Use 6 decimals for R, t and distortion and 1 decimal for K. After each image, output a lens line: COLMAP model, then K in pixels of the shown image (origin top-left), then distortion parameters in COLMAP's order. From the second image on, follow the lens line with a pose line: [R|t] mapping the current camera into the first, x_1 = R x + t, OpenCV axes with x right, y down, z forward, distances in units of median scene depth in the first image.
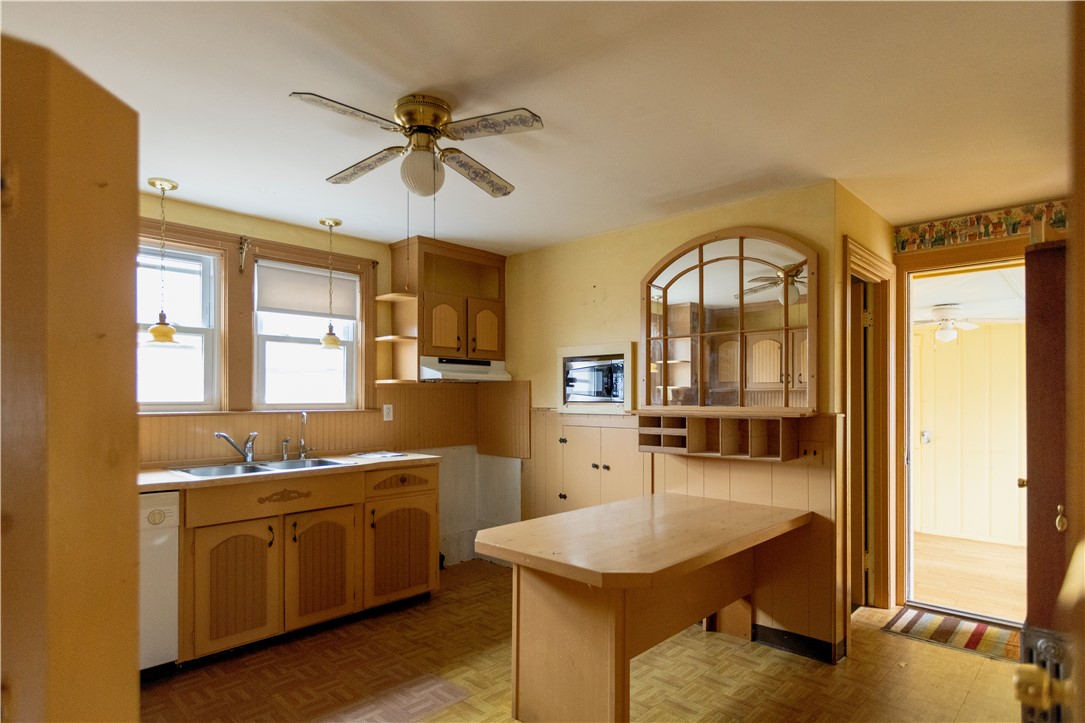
lens RADIAL K [[552.4, 0, 554.2], [0, 552.4, 393.3], [0, 0, 1]] dist [0.001212, 0.000436]
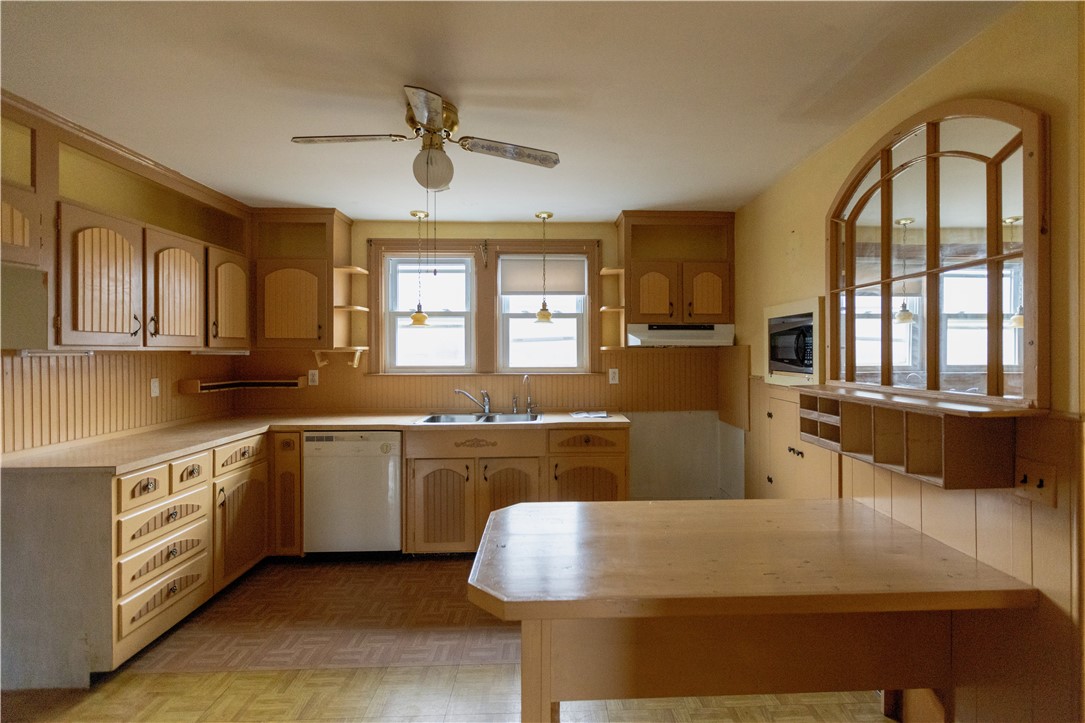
lens RADIAL K [[497.2, 0, 585.8], [0, 497.2, 349.8], [0, 0, 1]] dist [0.001569, -0.000169]
pose [[0.740656, -0.003766, -0.671873, 0.376480], [0.005390, 0.999985, 0.000336, -0.021017], [0.671862, -0.003870, 0.740666, 0.270872]]
